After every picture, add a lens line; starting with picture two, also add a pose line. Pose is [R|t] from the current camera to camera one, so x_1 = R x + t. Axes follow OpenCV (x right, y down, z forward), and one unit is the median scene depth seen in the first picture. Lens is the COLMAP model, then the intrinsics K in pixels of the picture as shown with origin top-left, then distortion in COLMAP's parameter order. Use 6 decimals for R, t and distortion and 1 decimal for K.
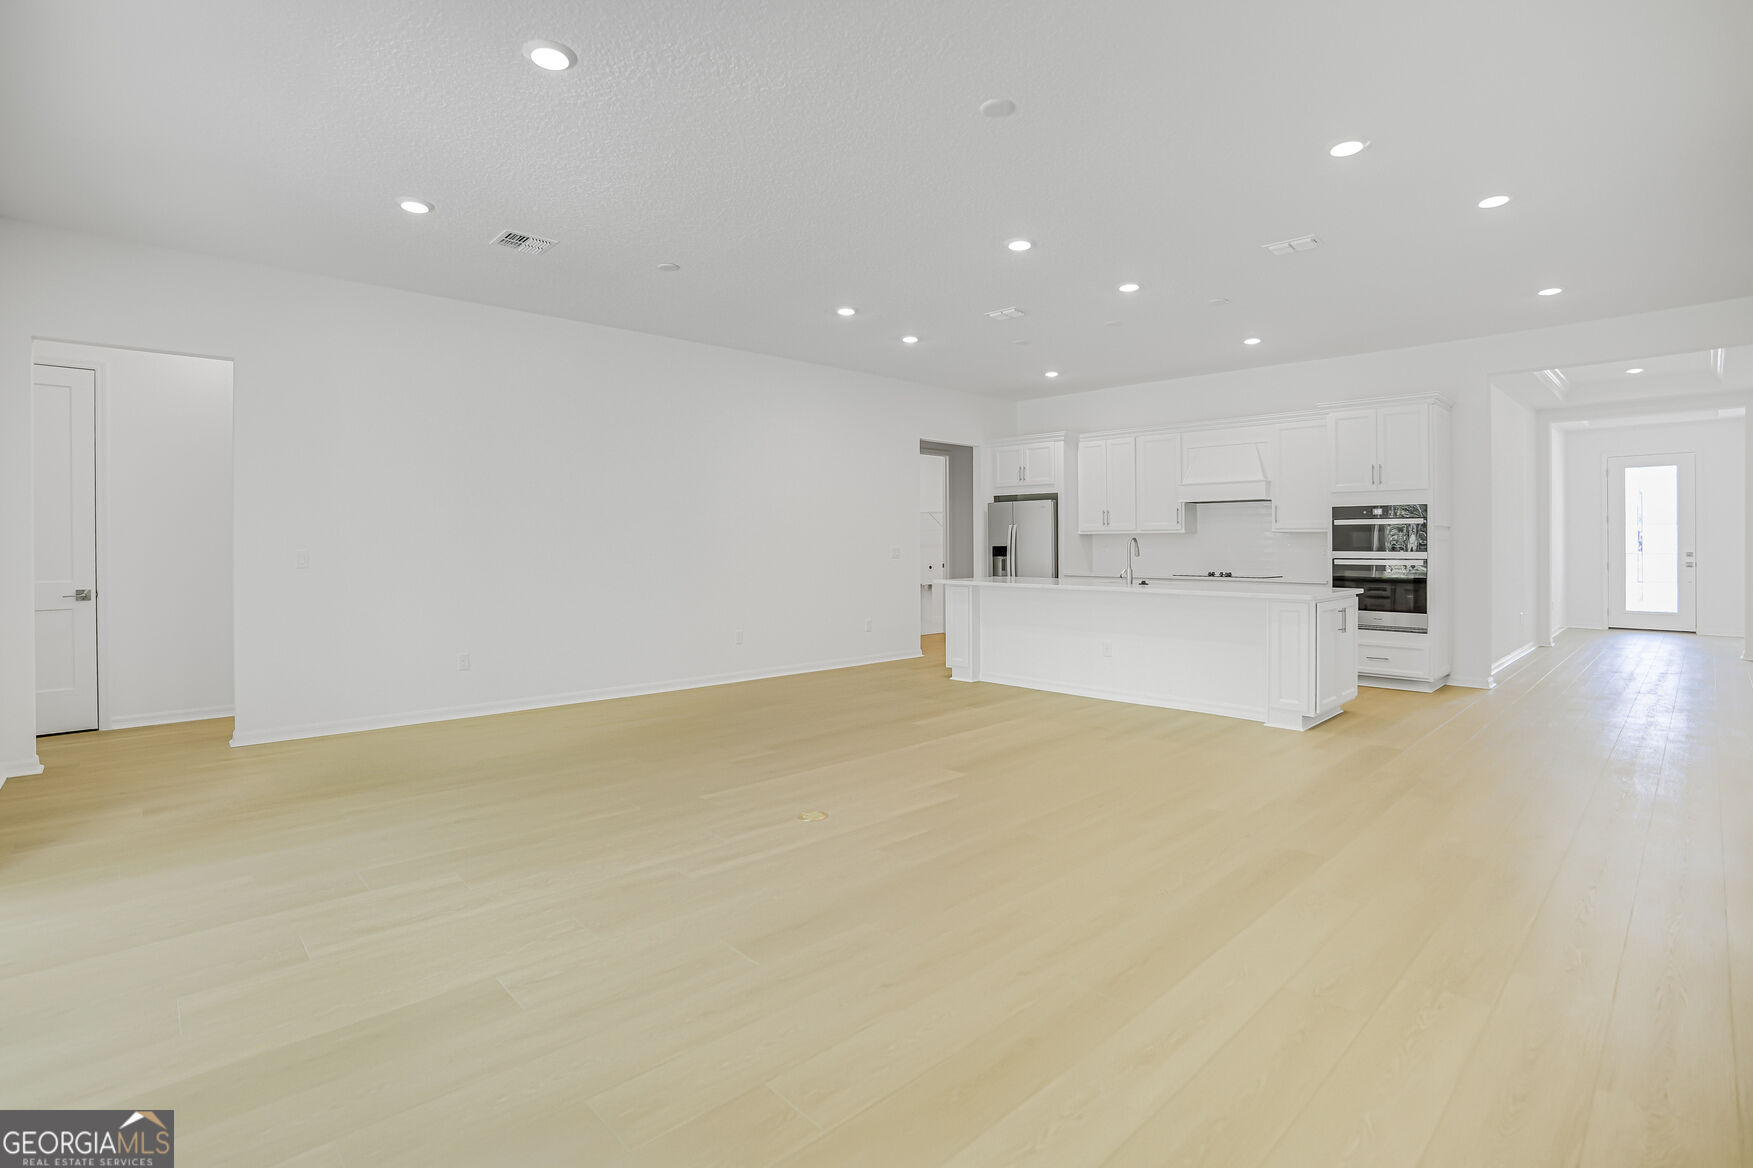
lens RADIAL K [[829.1, 0, 878.3], [0, 829.1, 556.0], [0, 0, 1]] dist [-0.084008, 0.031633]
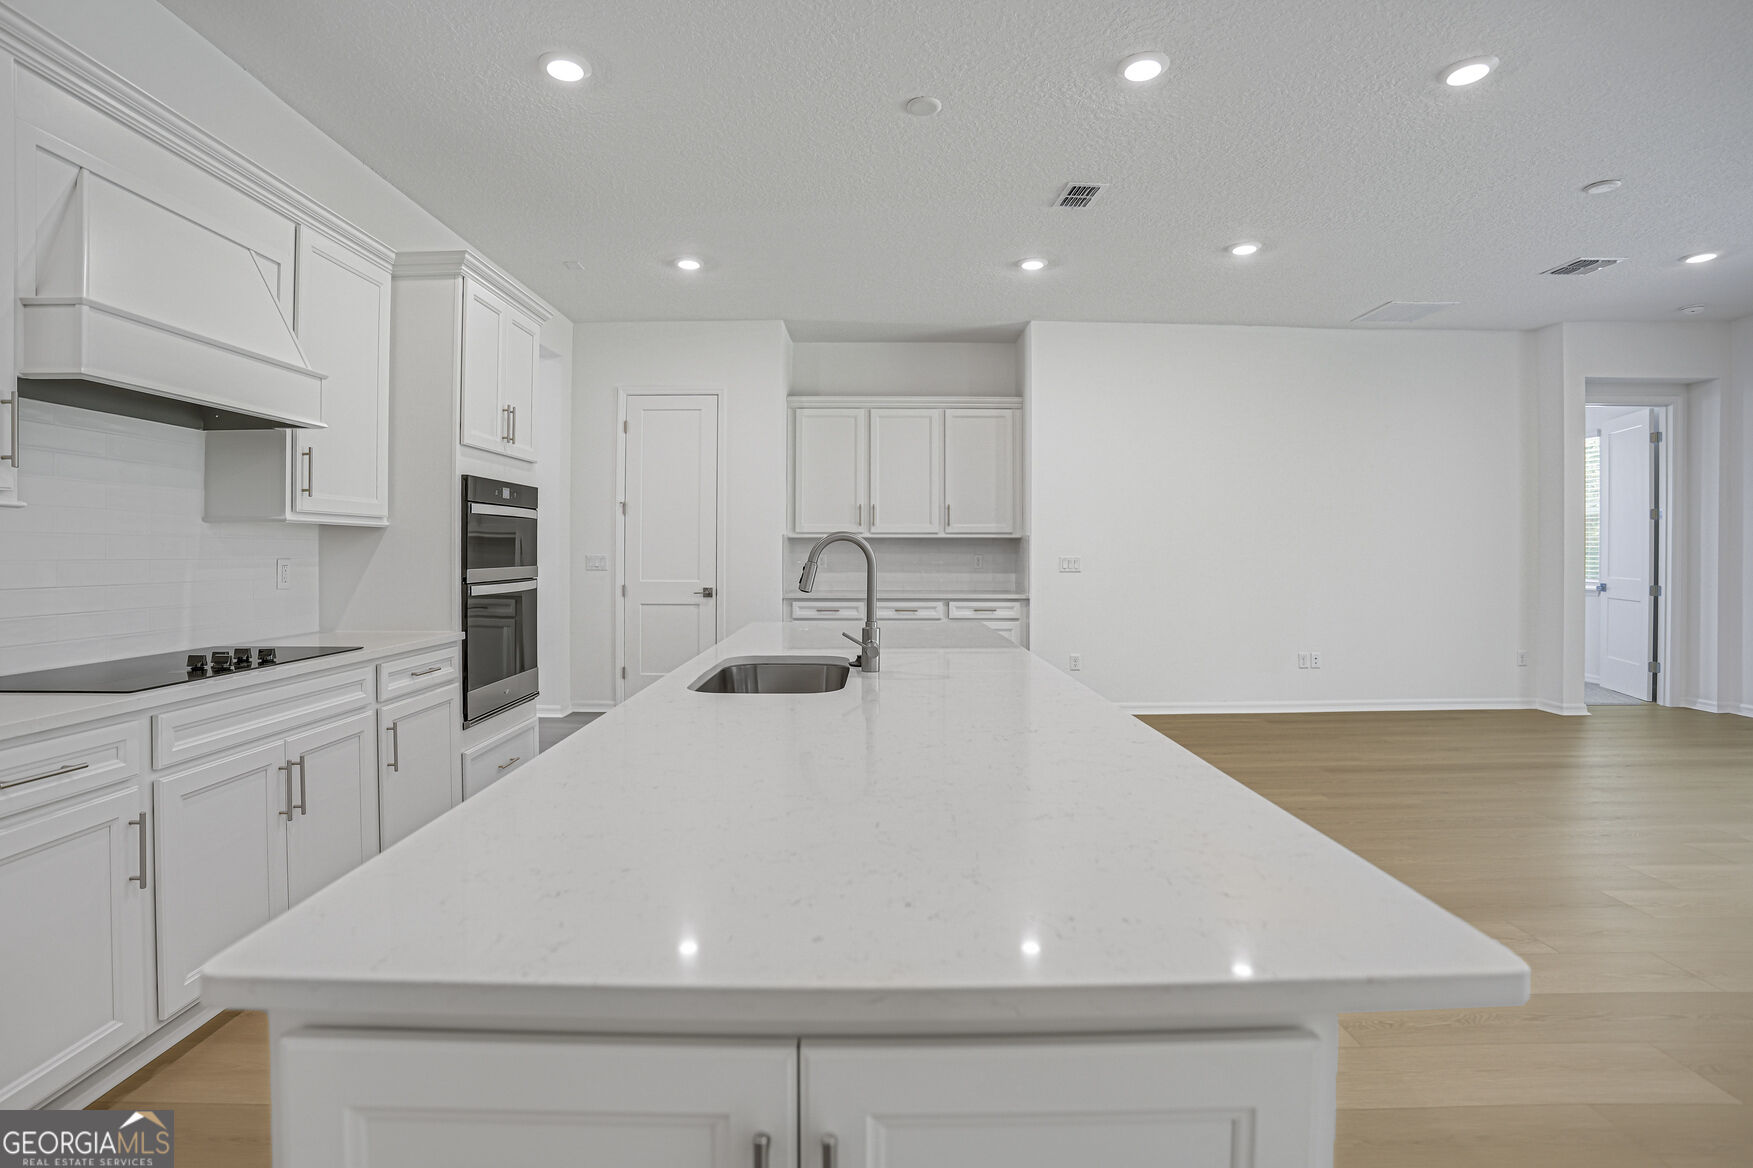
lens RADIAL K [[829.1, 0, 878.3], [0, 829.1, 556.0], [0, 0, 1]] dist [-0.084008, 0.031633]
pose [[-0.730642, -0.004714, 0.682745, 0.052948], [0.009119, 0.999820, 0.016662, -0.016098], [-0.682700, 0.018400, -0.730467, 1.000664]]
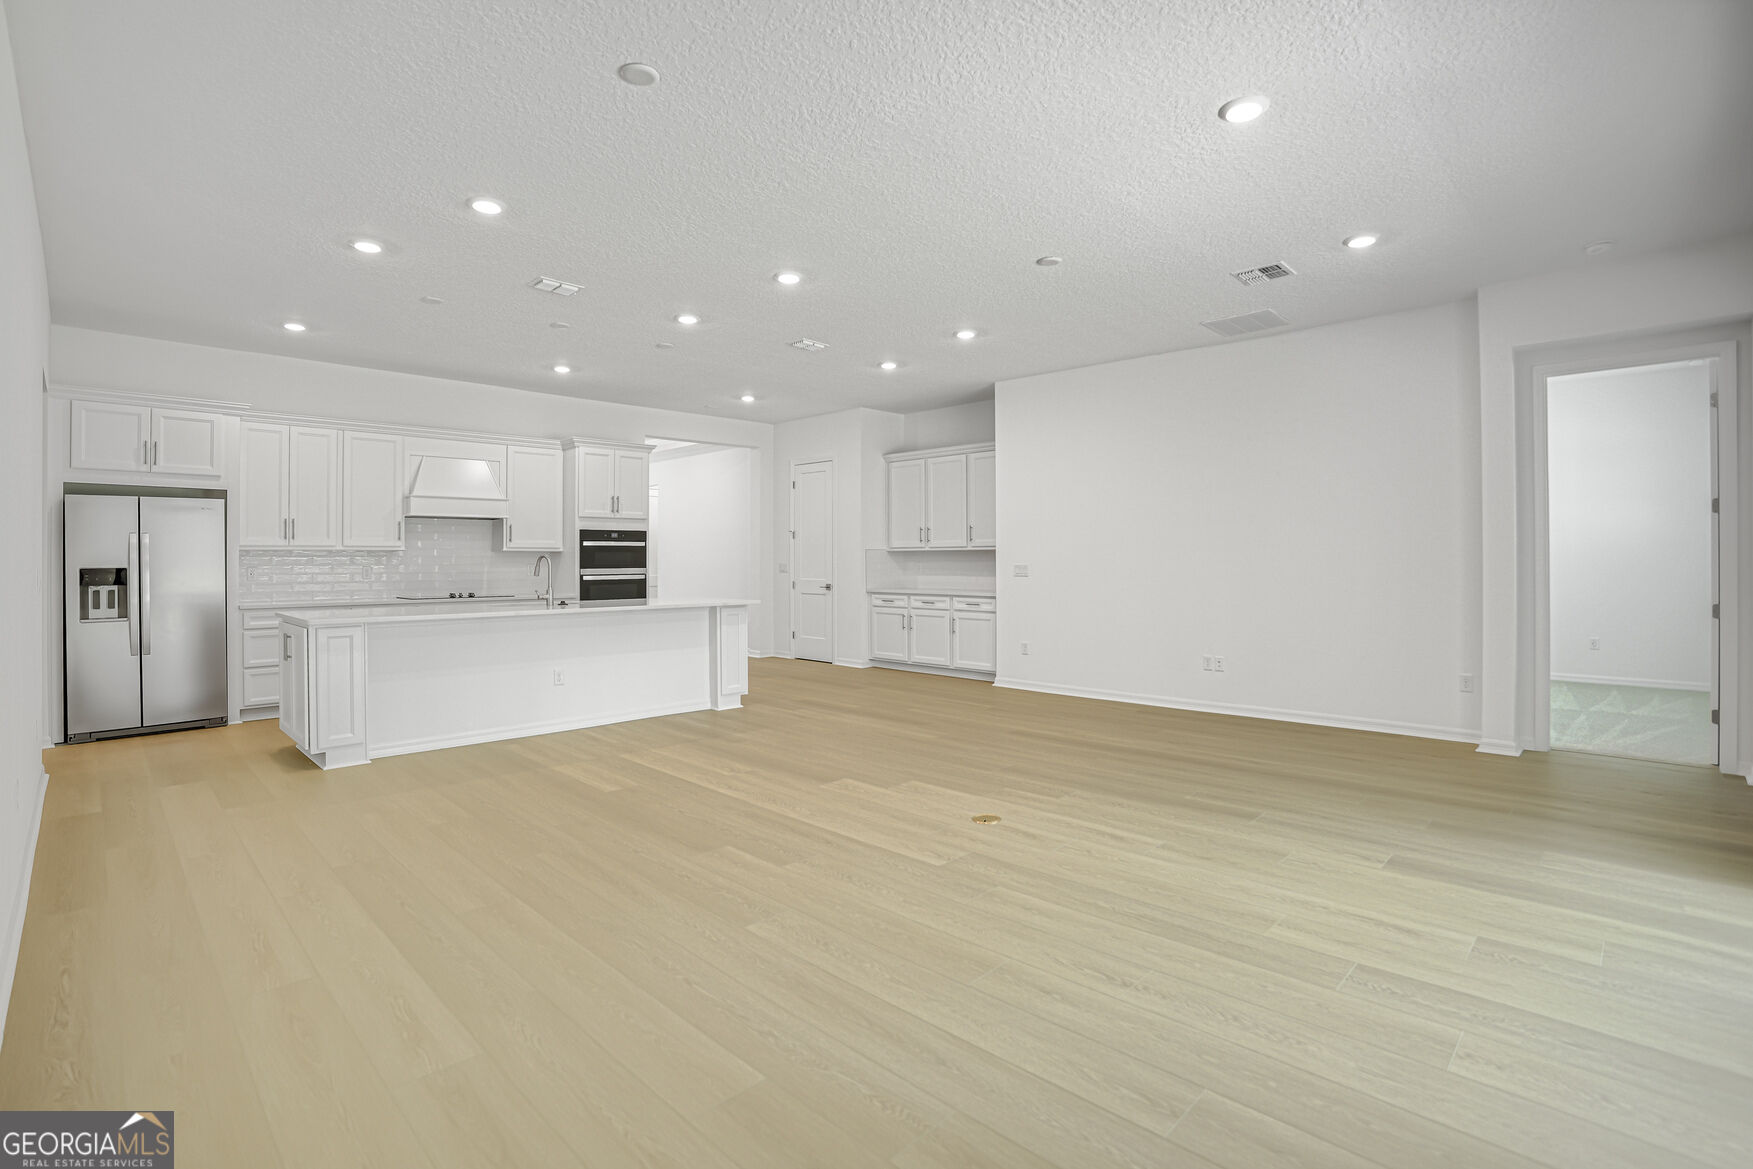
lens RADIAL K [[829.1, 0, 878.3], [0, 829.1, 556.5], [0, 0, 1]] dist [-0.084008, 0.031633]
pose [[-0.033980, 0.006263, 0.999403, -0.506813], [0.018327, 0.999816, -0.005643, -0.007587], [-0.999254, 0.018124, -0.034089, 0.527835]]
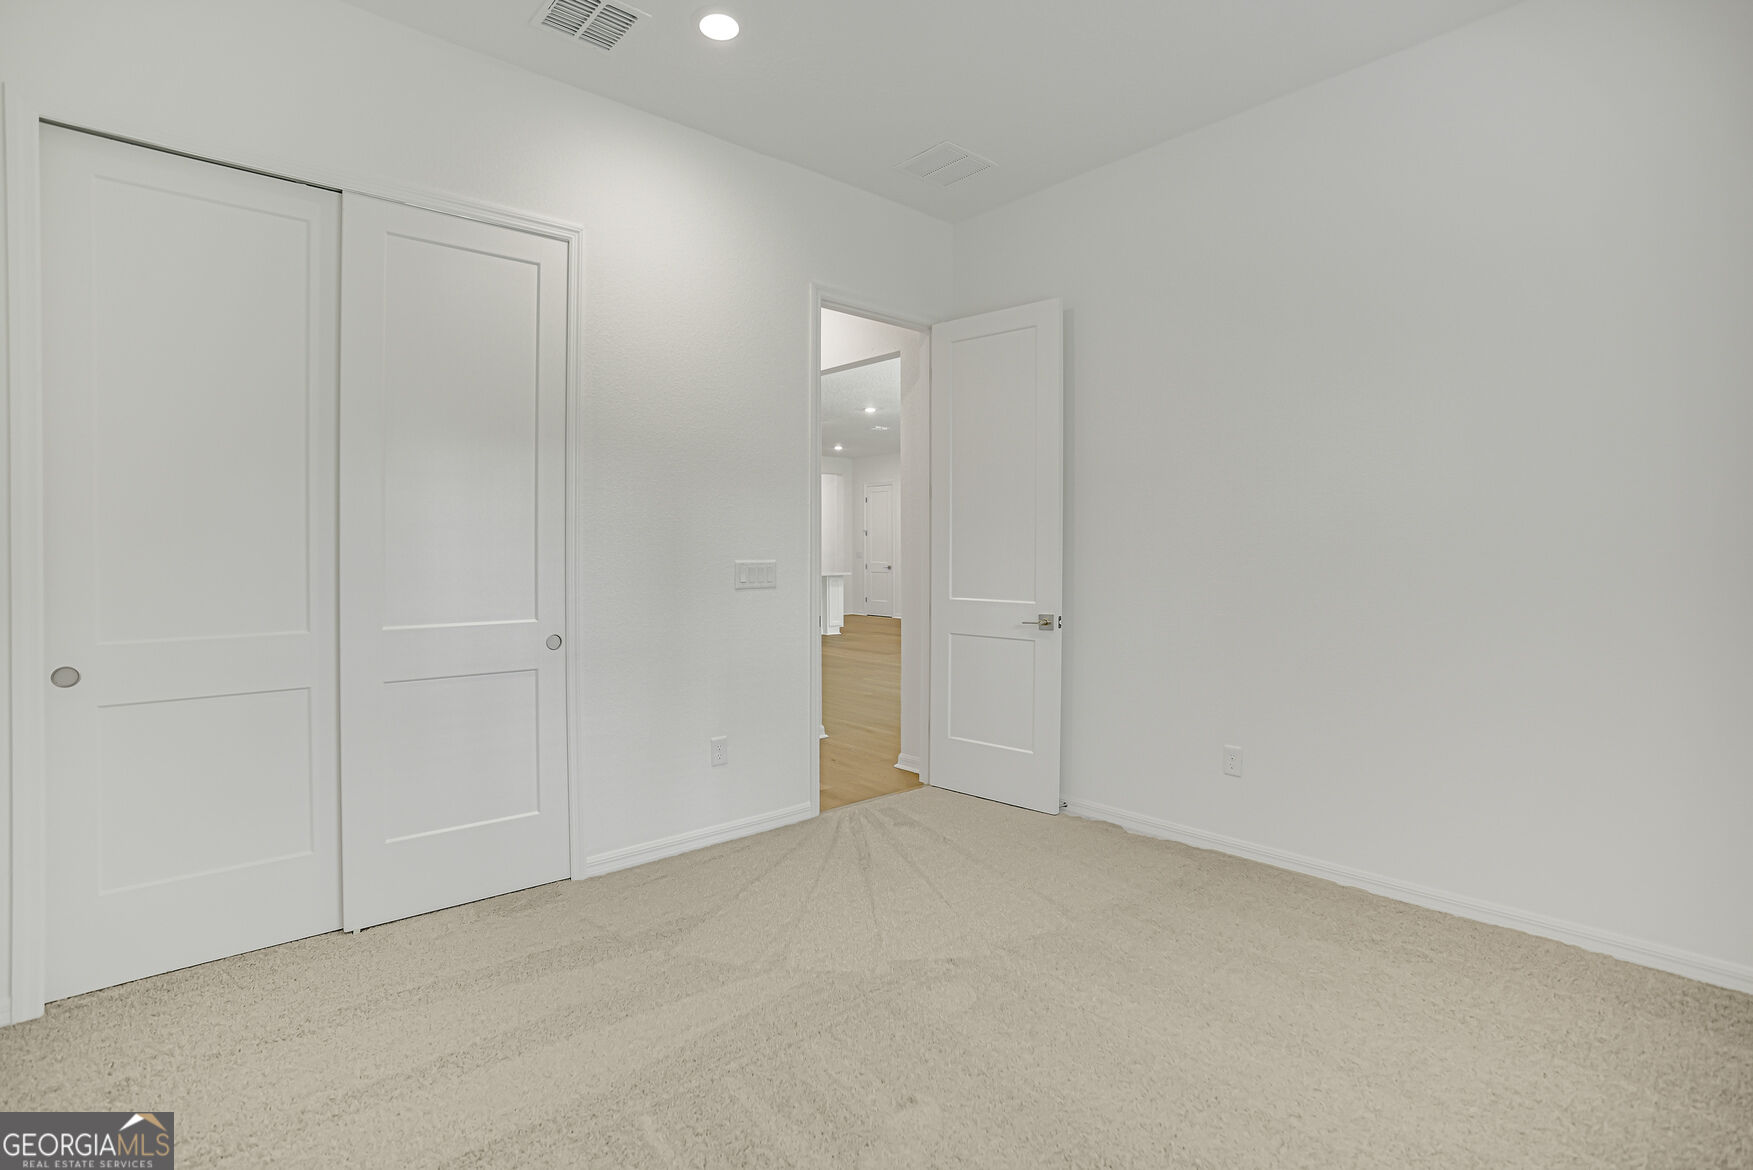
lens RADIAL K [[829.1, 0, 878.3], [0, 829.1, 557.0], [0, 0, 1]] dist [-0.084008, 0.031633]
pose [[0.035888, -0.004203, 0.999347, -1.117660], [0.016772, 0.999853, 0.003603, -0.002104], [-0.999215, 0.016632, 0.035953, 0.519006]]
